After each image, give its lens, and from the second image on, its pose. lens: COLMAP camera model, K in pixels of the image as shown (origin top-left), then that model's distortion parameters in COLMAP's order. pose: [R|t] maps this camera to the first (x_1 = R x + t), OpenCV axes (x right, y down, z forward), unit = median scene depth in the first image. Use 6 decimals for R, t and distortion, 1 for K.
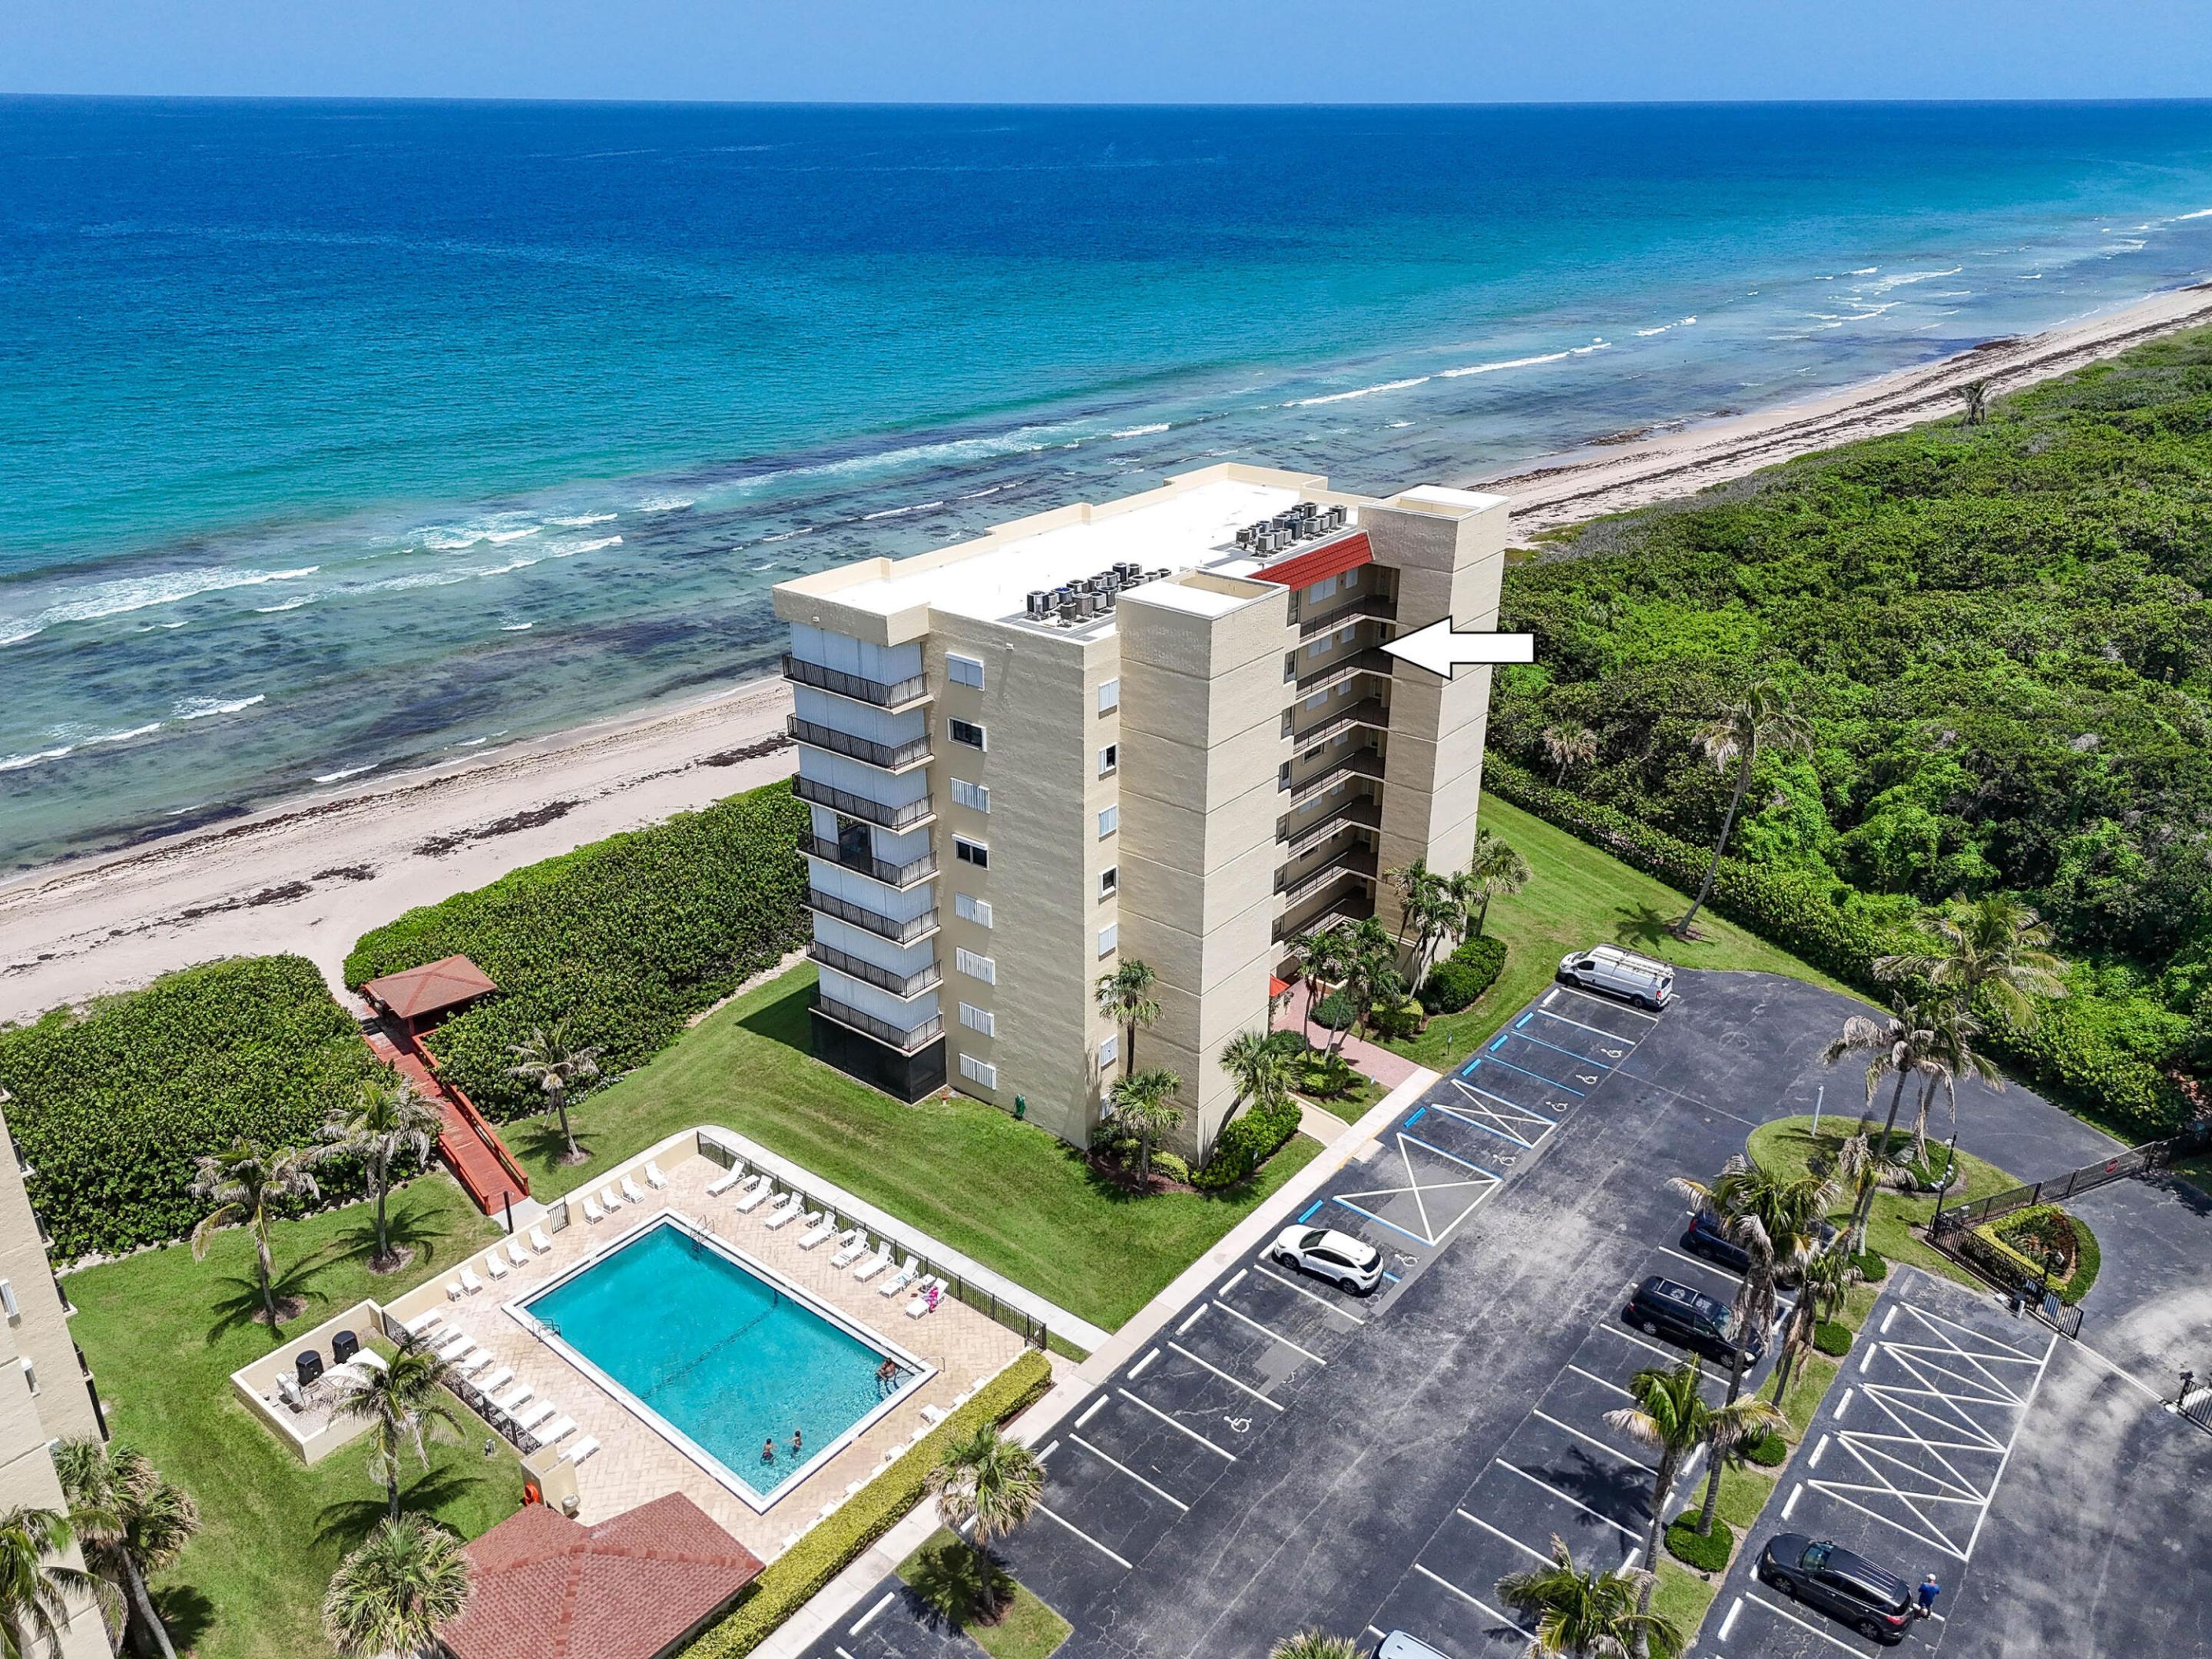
lens RADIAL K [[1524.7, 0, 1125.9], [0, 1524.7, 833.5], [0, 0, 1]] dist [0.042725, -0.001517]
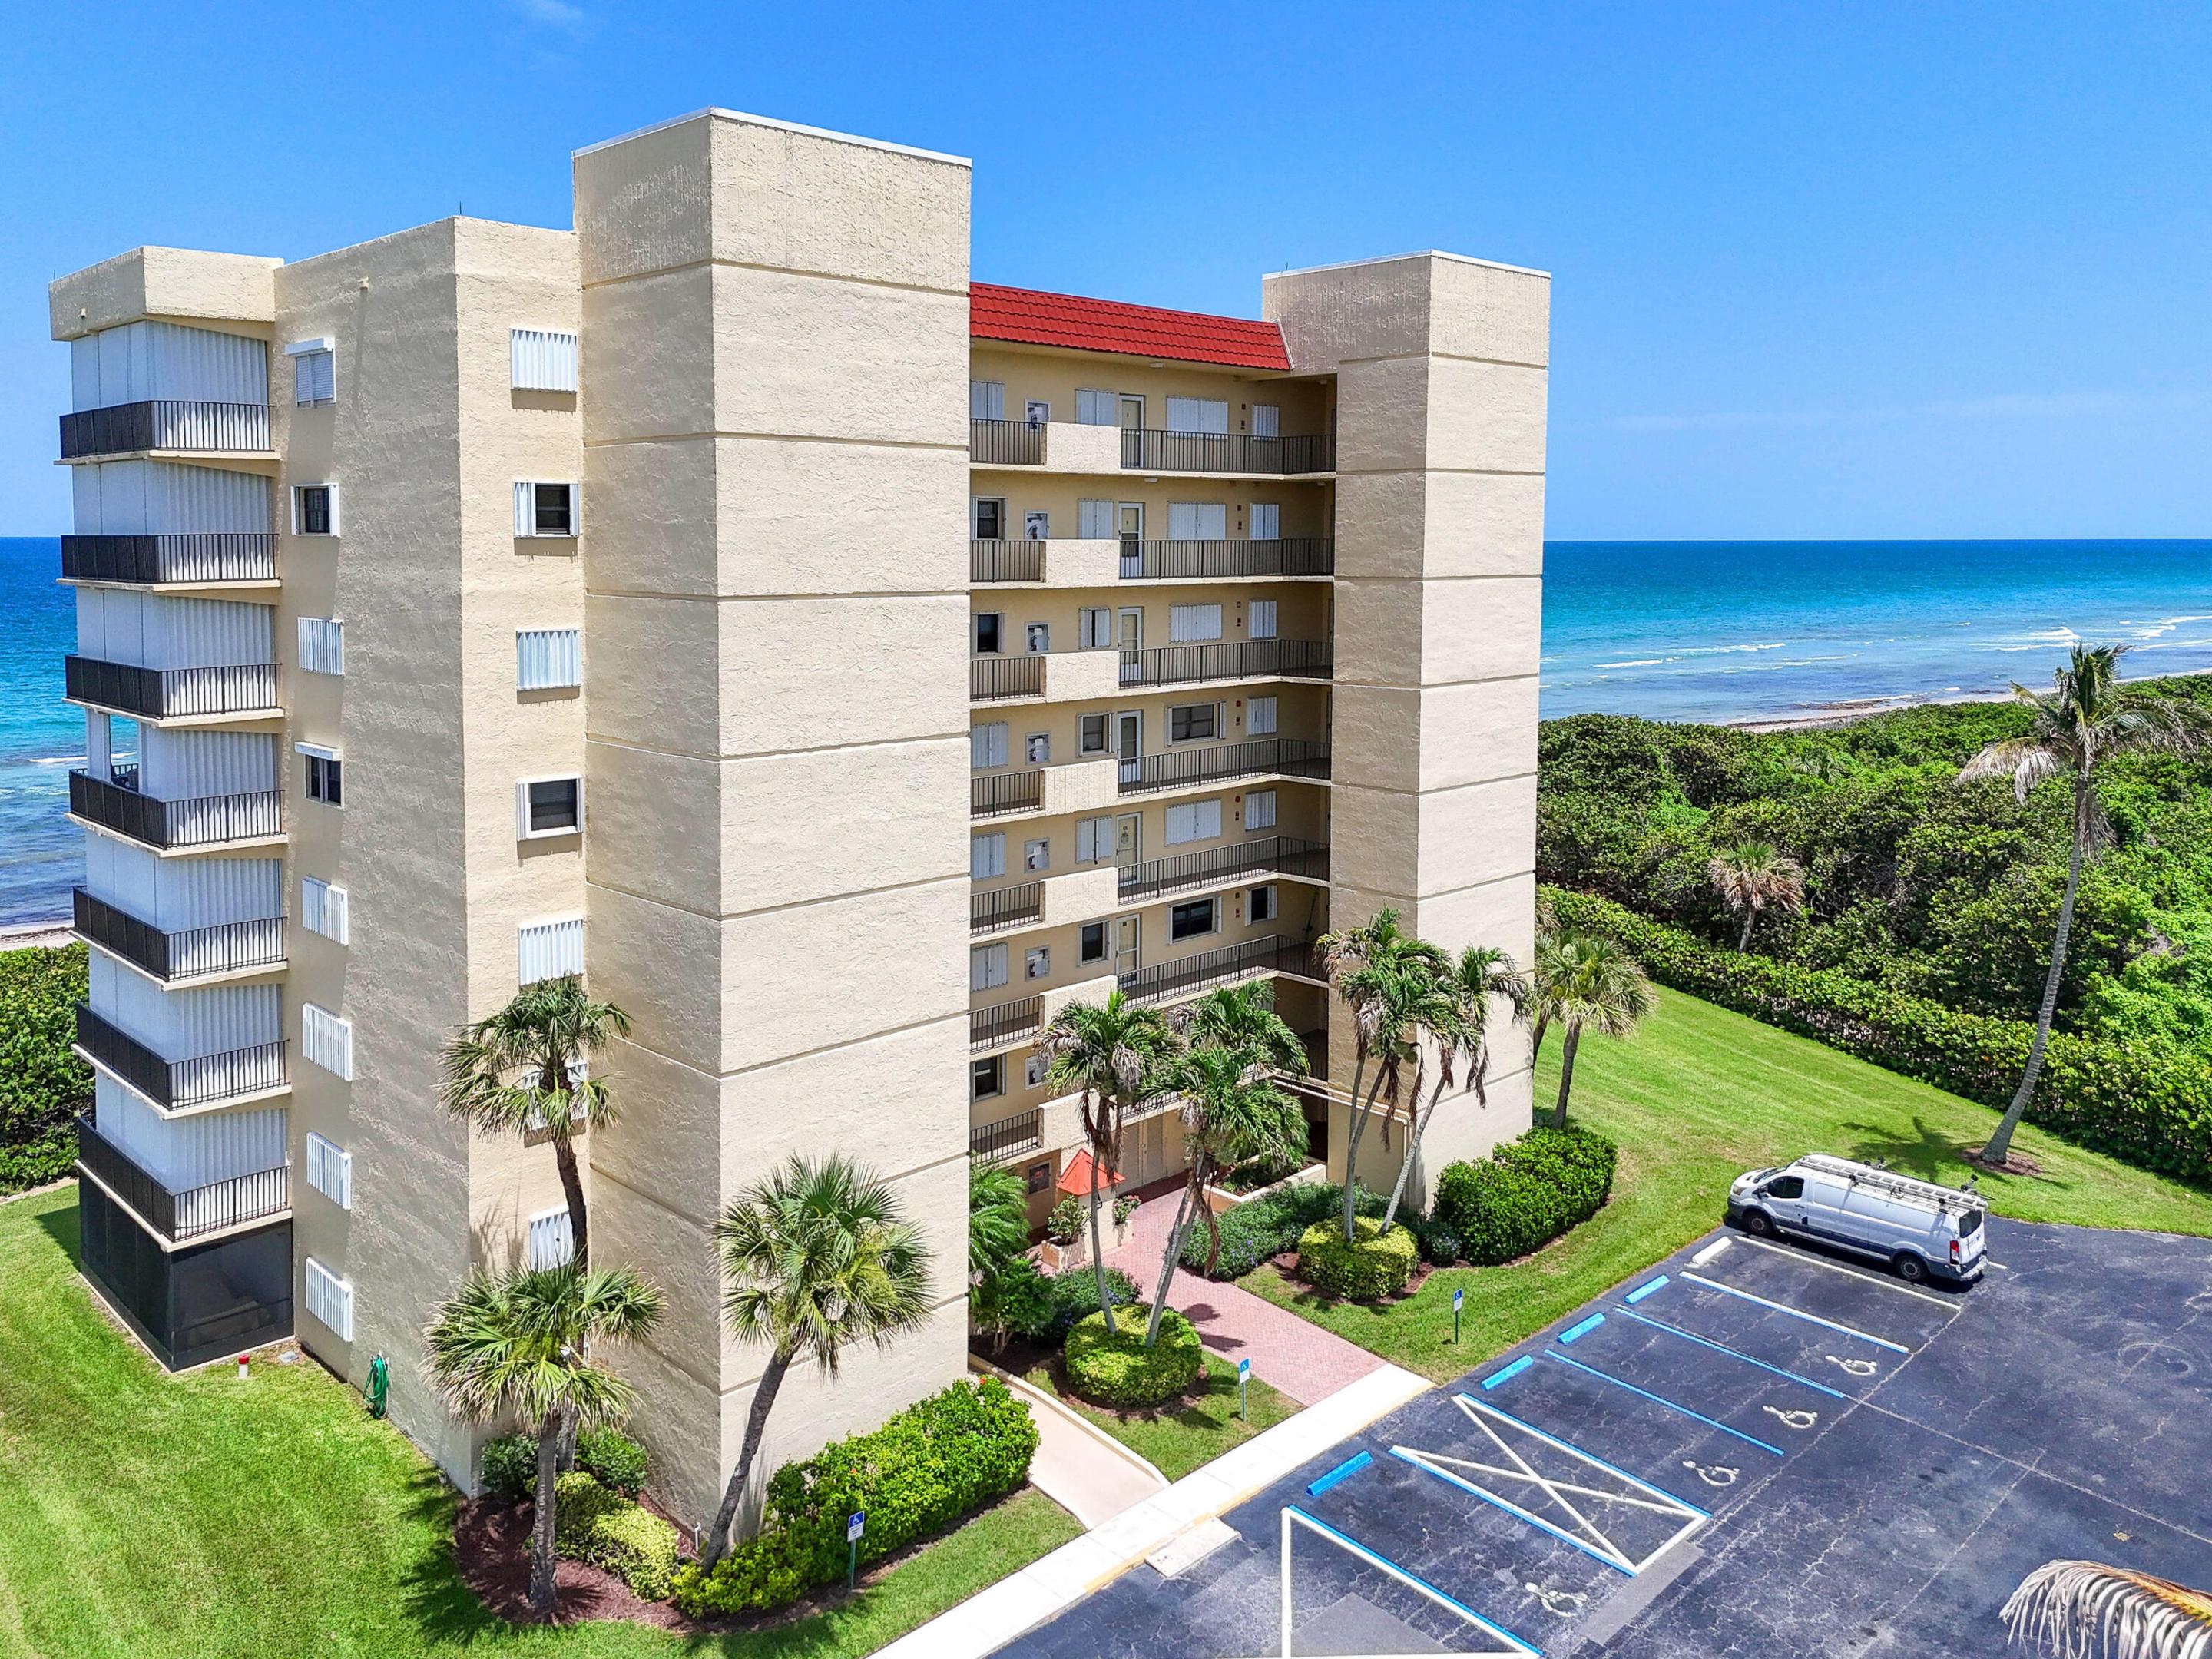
lens RADIAL K [[1585.1, 0, 1078.2], [0, 1585.1, 774.3], [0, 0, 1]] dist [0.039938, -0.001284]
pose [[0.987755, -0.008882, -0.155762, 0.202012], [-0.034999, 0.960318, -0.276704, 0.136150], [0.152038, 0.278767, 0.948247, 0.569128]]
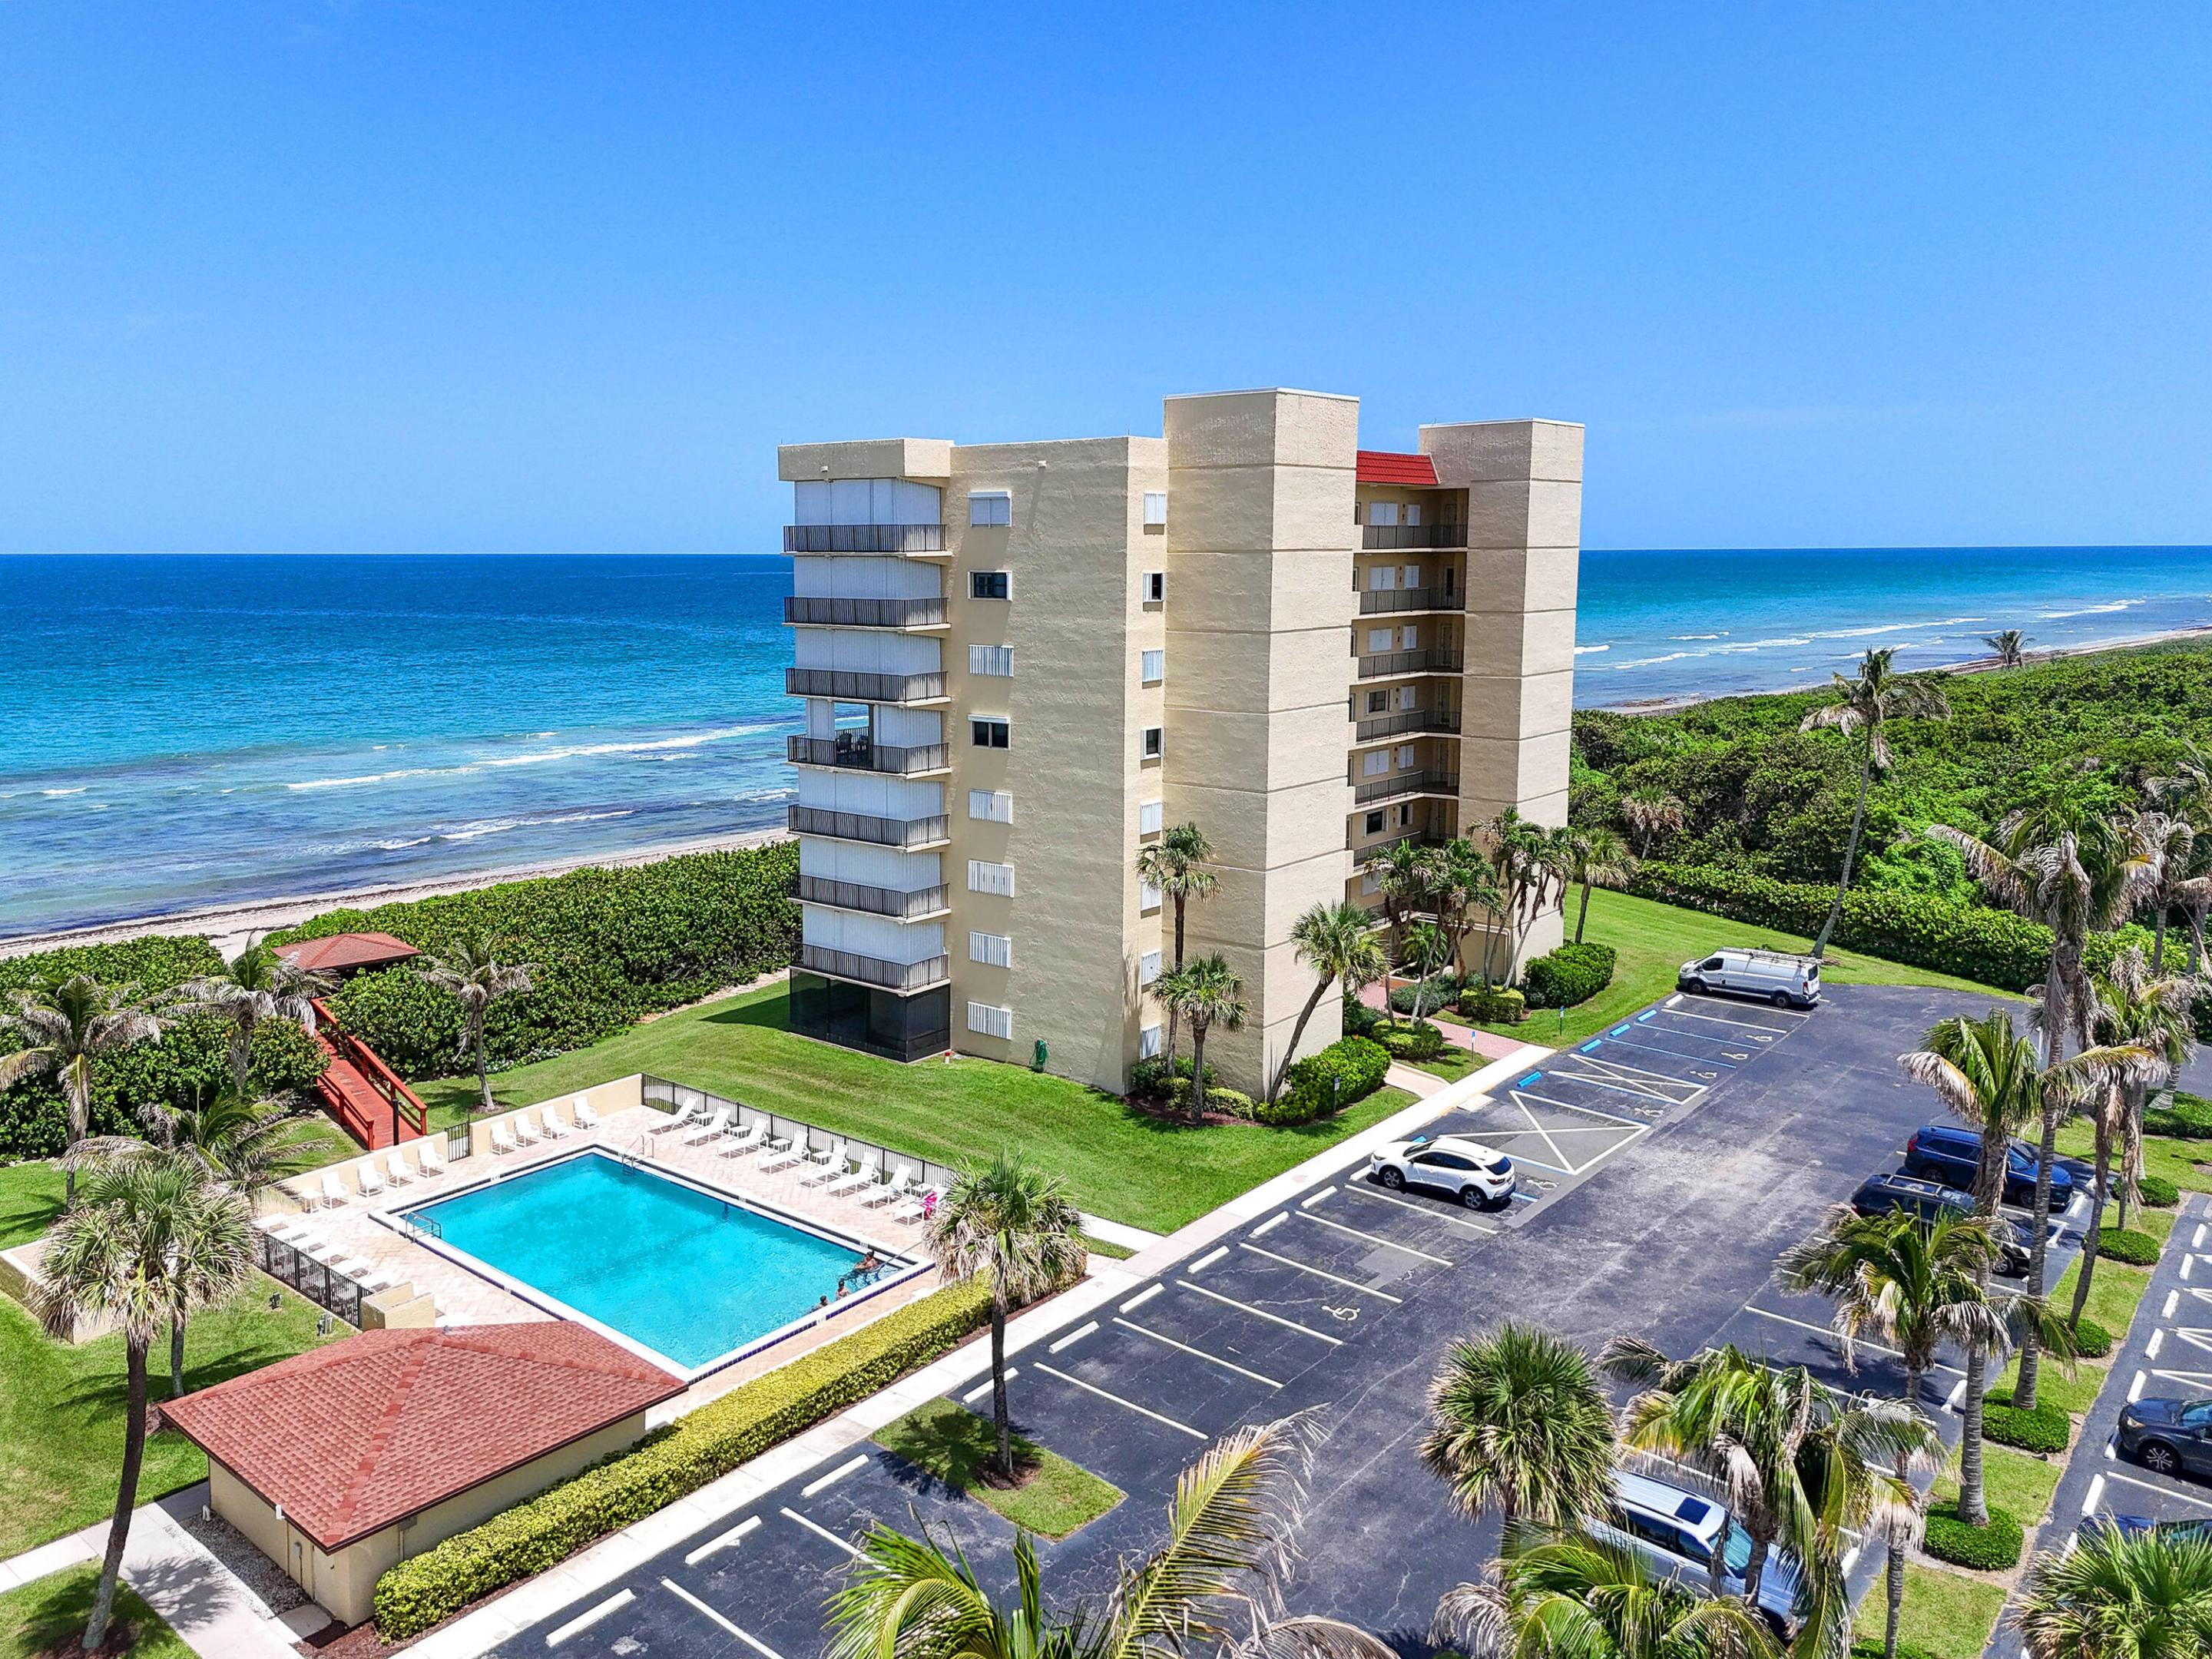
lens RADIAL K [[1554.3, 0, 1101.1], [0, 1554.3, 901.2], [0, 0, 1]] dist [0.035610, -0.001192]
pose [[0.999276, -0.028825, -0.024833, -0.014377], [0.023104, 0.978302, -0.205893, 0.276908], [0.030229, 0.205170, 0.978259, 0.183412]]
